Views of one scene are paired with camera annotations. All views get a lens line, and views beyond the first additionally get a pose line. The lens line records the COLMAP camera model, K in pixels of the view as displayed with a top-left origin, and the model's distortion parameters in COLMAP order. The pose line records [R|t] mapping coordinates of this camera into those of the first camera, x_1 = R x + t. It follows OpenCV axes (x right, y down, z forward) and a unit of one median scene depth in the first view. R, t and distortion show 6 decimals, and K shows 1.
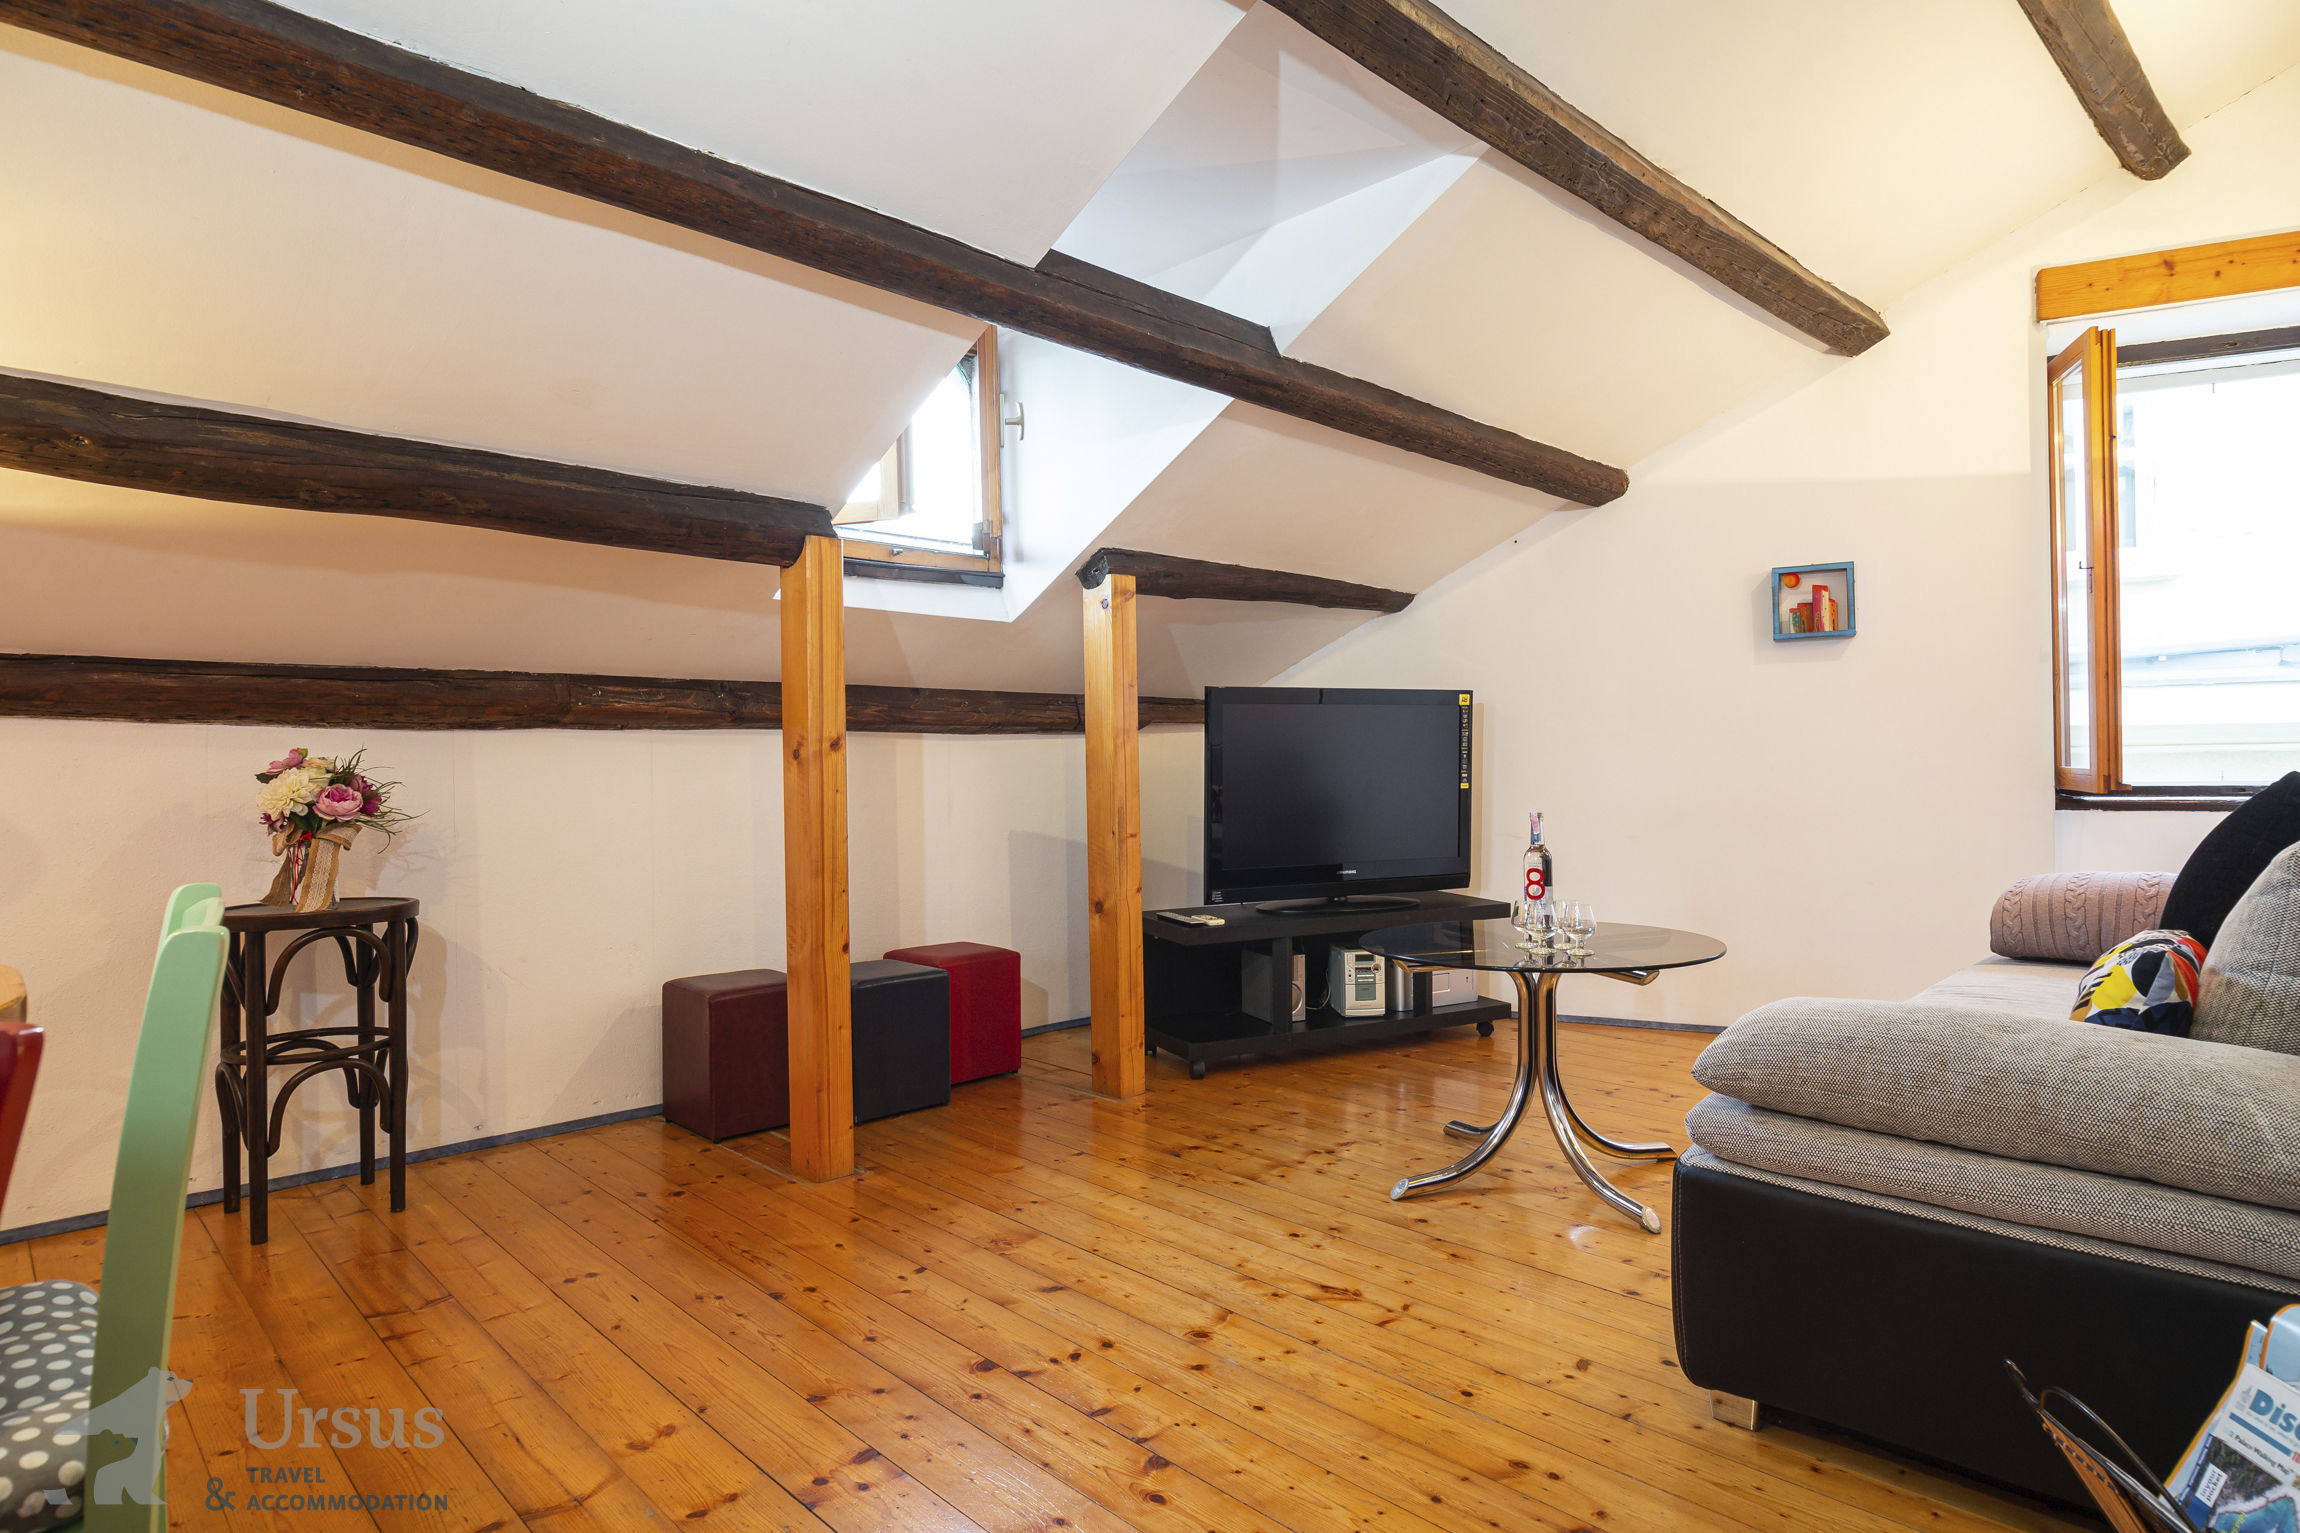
lens RADIAL K [[1245.7, 0, 1176.3], [0, 1245.7, 768.0], [0, 0, 1]] dist [-0.007201, -0.002743]
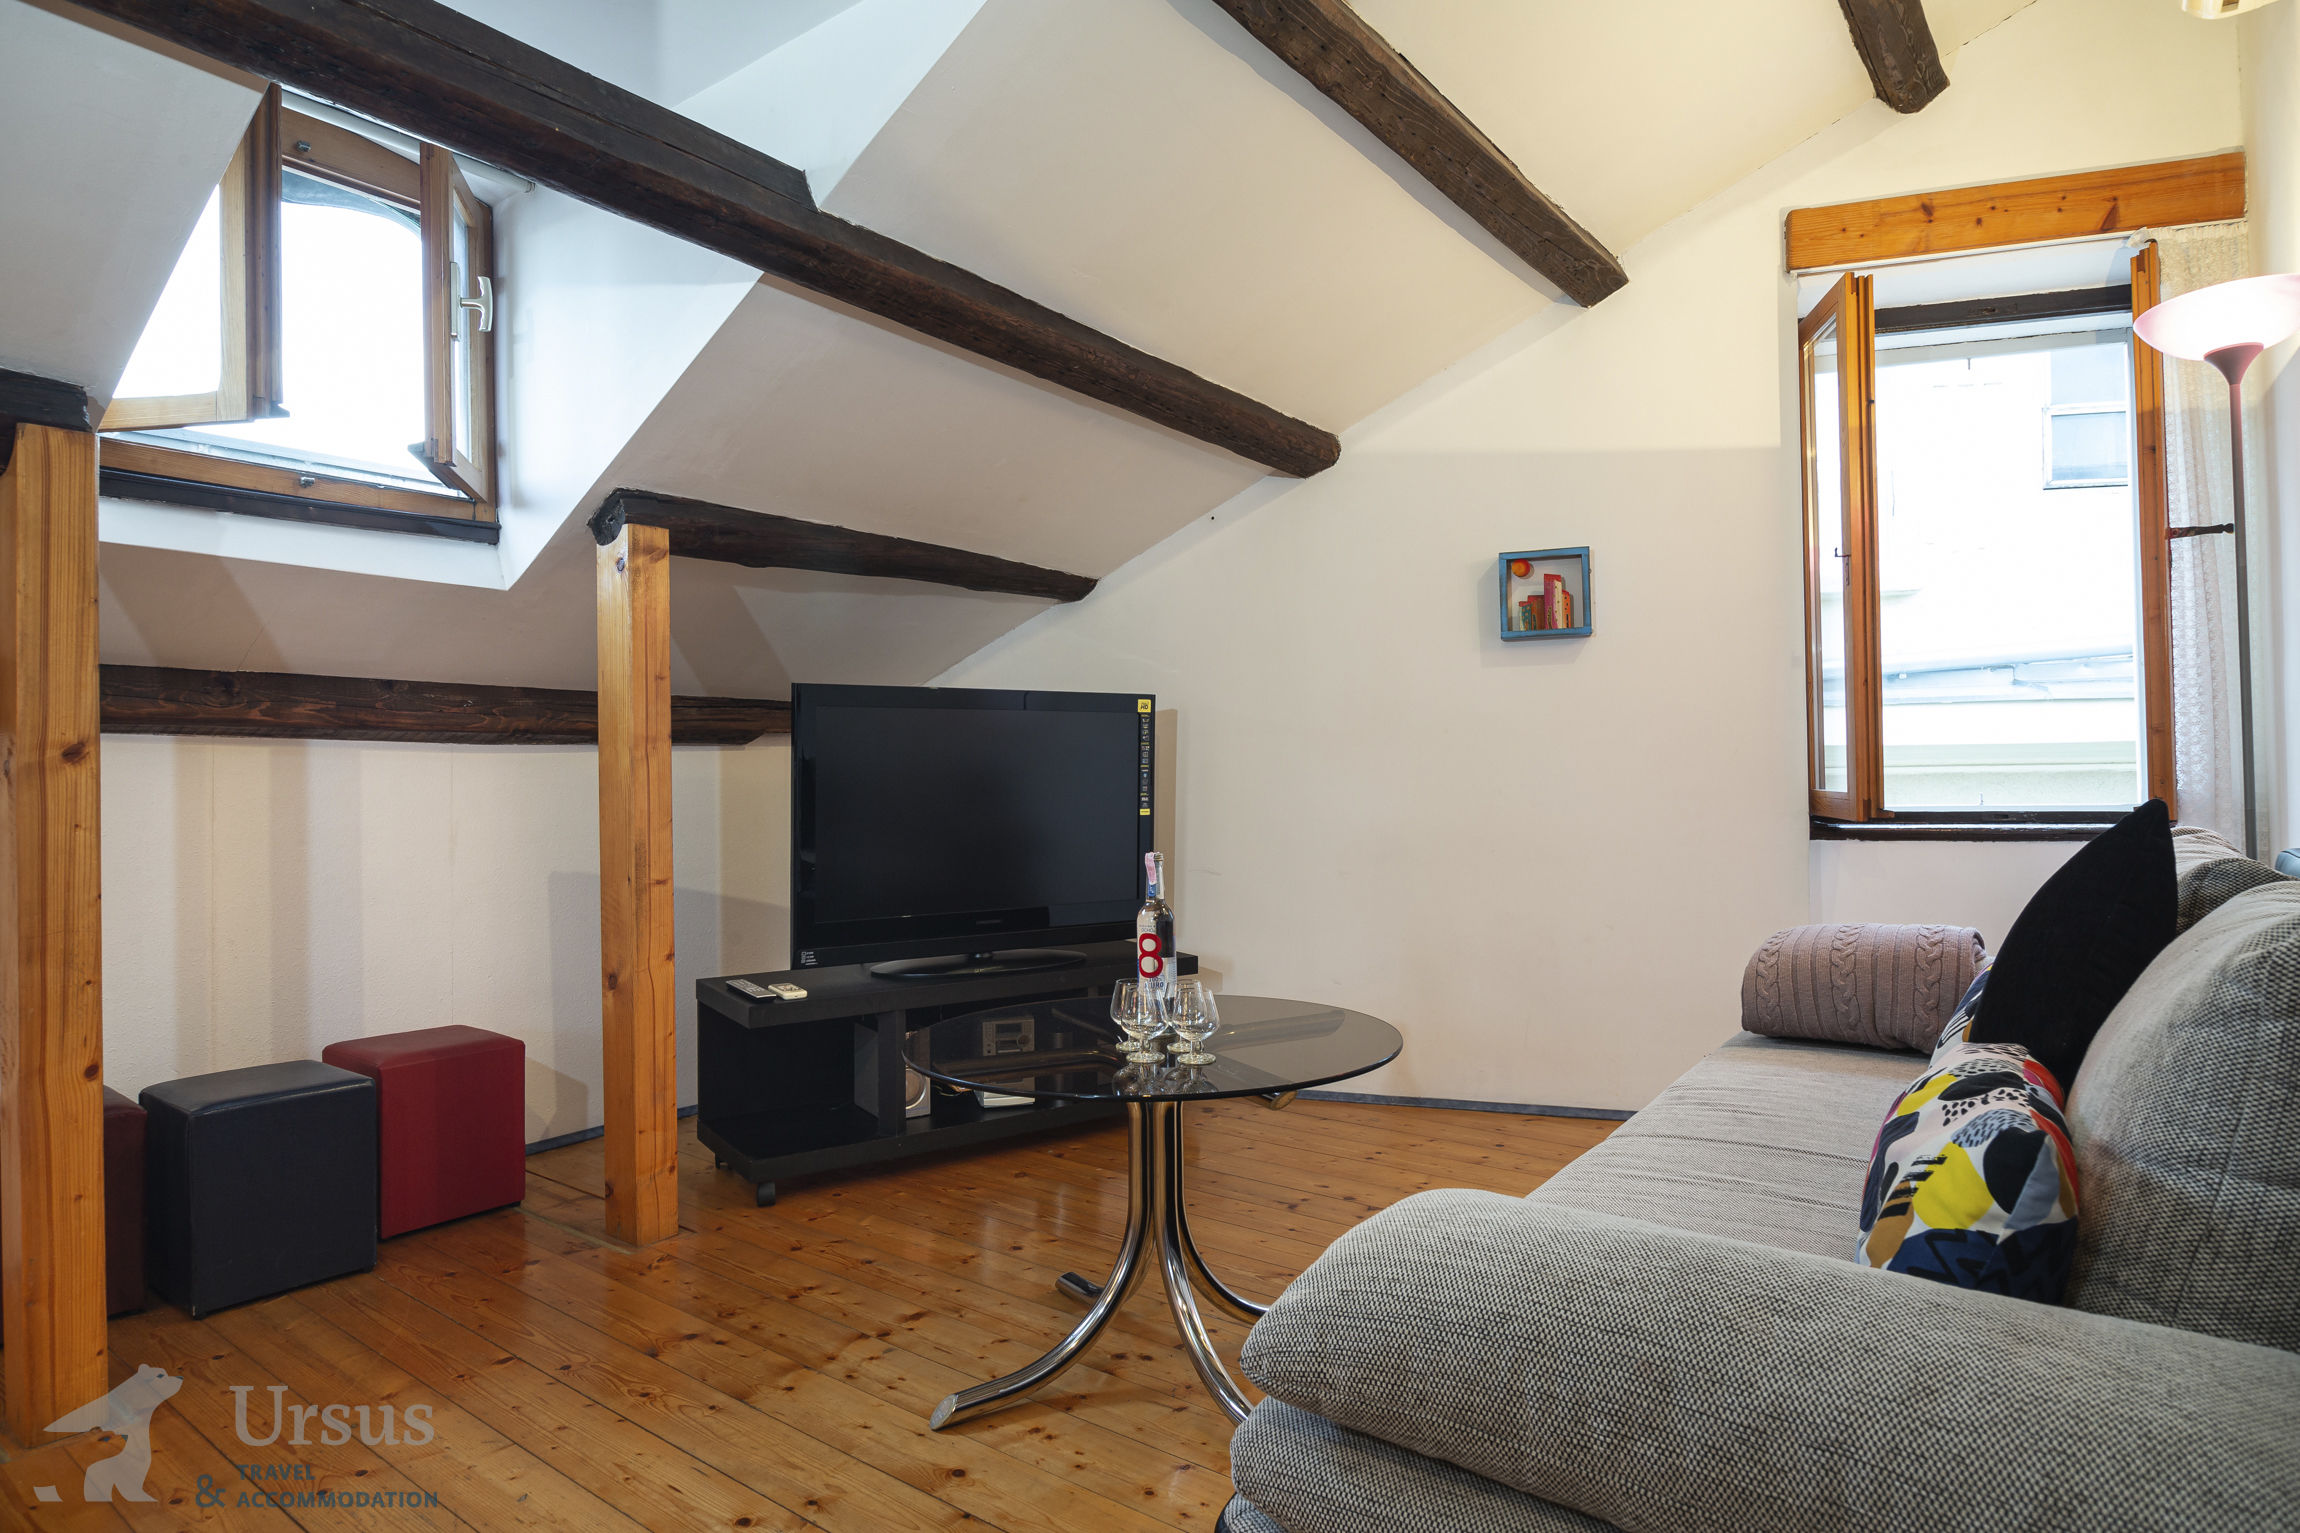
lens RADIAL K [[1245.7, 0, 1176.3], [0, 1245.7, 768.0], [0, 0, 1]] dist [-0.007201, -0.002743]
pose [[0.987697, 0.003990, 0.156330, 0.150118], [-0.001494, 0.999870, -0.016083, -0.001565], [-0.156374, 0.015652, 0.987574, 0.232090]]
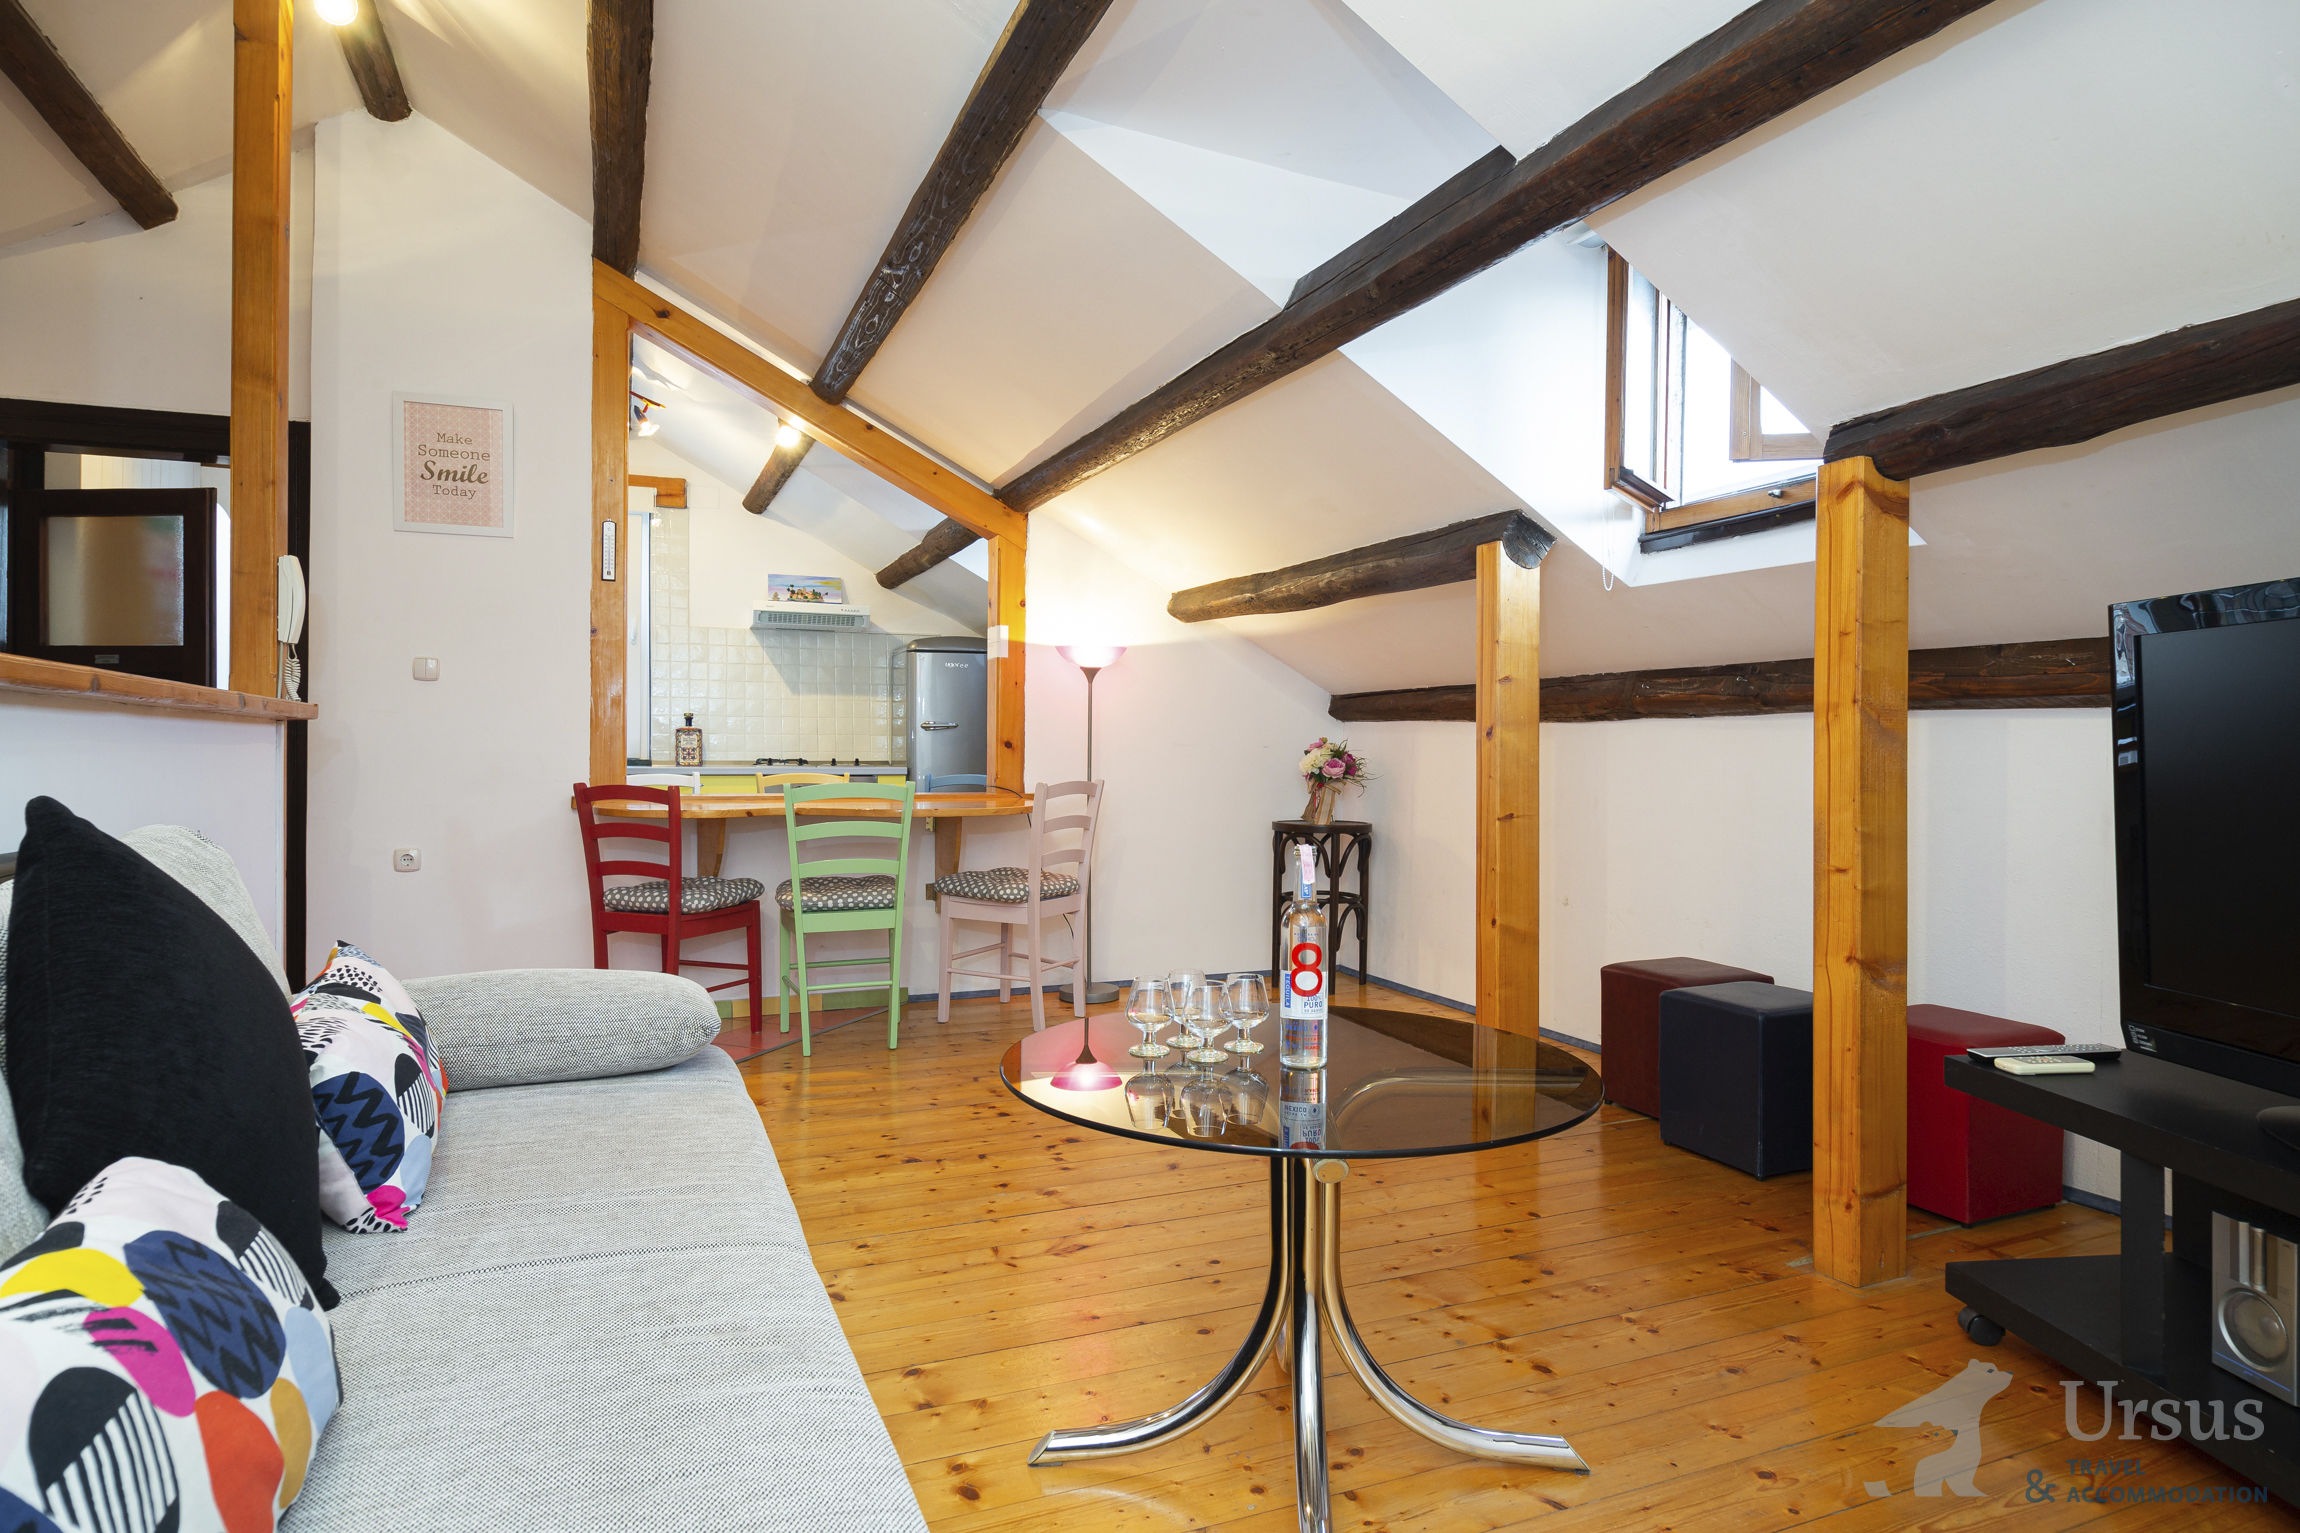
lens RADIAL K [[1257.3, 0, 1150.0], [0, 1257.3, 766.5], [0, 0, 1]] dist [-0.003097, -0.000713]
pose [[-0.365565, 0.024177, -0.930472, 0.687988], [-0.005647, 0.999587, 0.028192, -0.014858], [0.930769, 0.015561, -0.365278, 0.909084]]
